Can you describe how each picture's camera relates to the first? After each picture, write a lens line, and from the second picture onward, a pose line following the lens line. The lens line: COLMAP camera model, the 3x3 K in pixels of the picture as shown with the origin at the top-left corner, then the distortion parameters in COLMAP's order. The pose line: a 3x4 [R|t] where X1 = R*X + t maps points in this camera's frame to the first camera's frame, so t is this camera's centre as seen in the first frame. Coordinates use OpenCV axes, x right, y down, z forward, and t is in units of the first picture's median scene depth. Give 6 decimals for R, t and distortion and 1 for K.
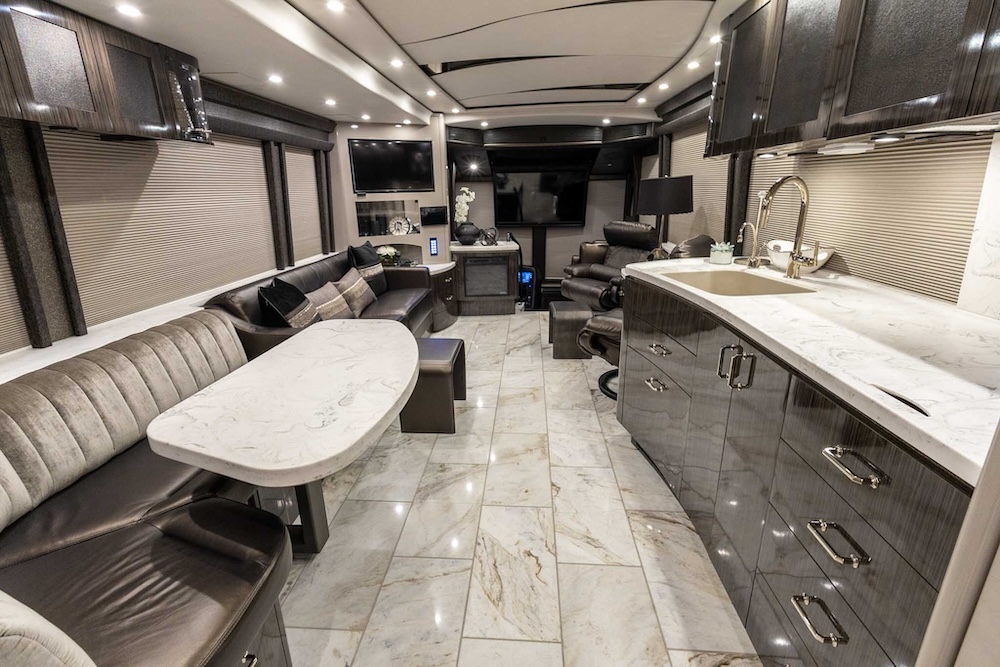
lens RADIAL K [[456.6, 0, 496.8], [0, 456.6, 335.5], [0, 0, 1]] dist [0.003046, 0.000188]
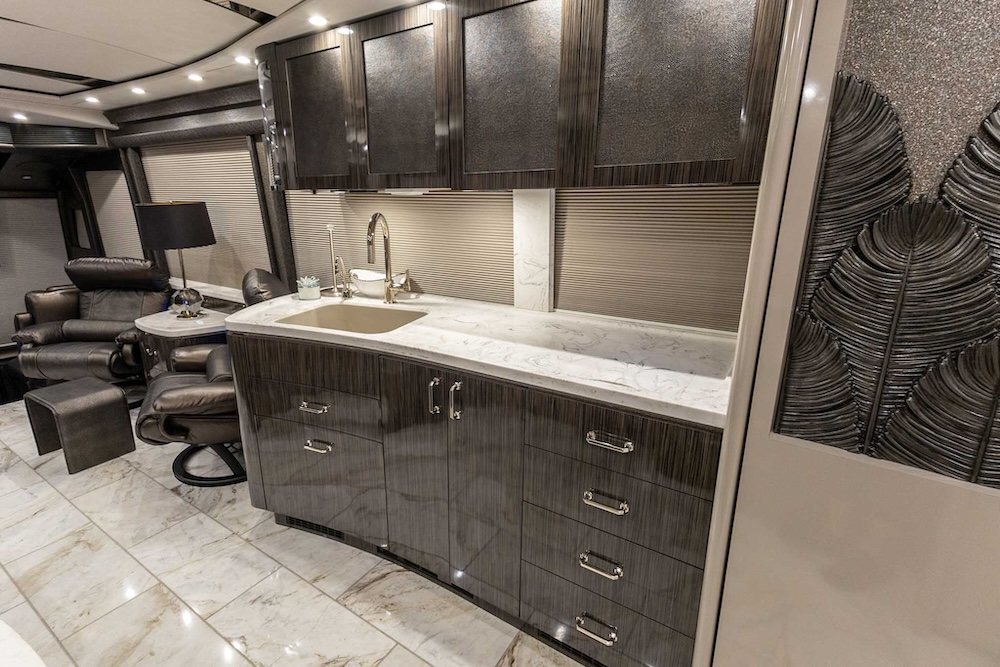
lens RADIAL K [[480.7, 0, 473.8], [0, 480.7, 332.6], [0, 0, 1]] dist [0.013056, -0.000915]
pose [[0.500242, -0.215233, 0.838709, -0.204096], [0.257773, 0.961714, 0.093052, -0.097673], [-0.826626, 0.169648, 0.536572, 0.195962]]
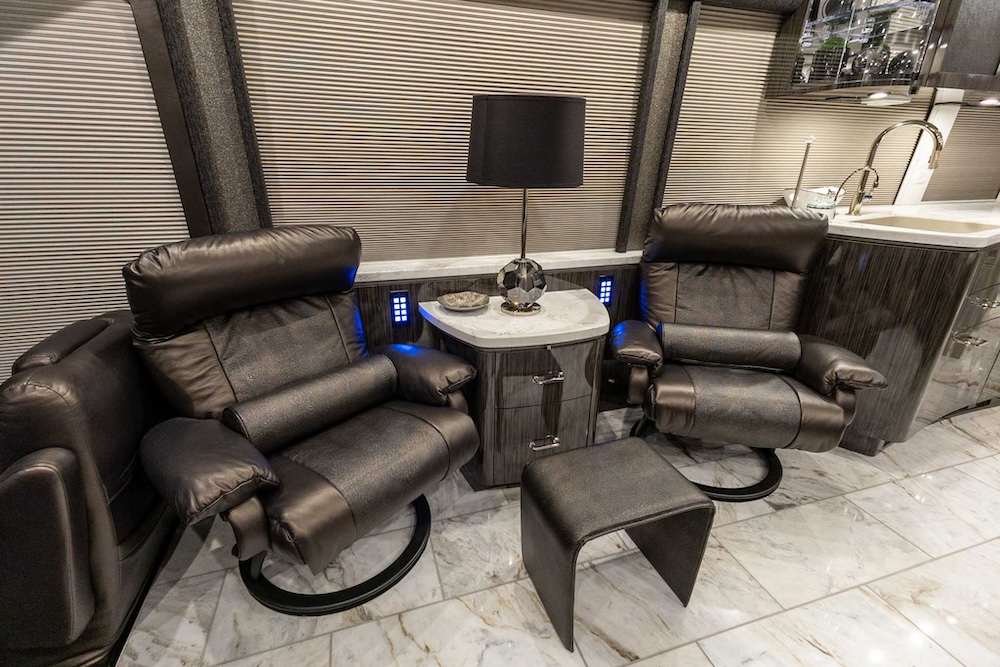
lens RADIAL K [[461.7, 0, 500.0], [0, 461.7, 333.5], [0, 0, 1]] dist [0.015492, -0.000505]
pose [[-0.373789, -0.306089, 0.875552, -0.112170], [0.285499, 0.860175, 0.422598, -0.515906], [-0.882480, 0.407932, -0.234136, 1.832809]]
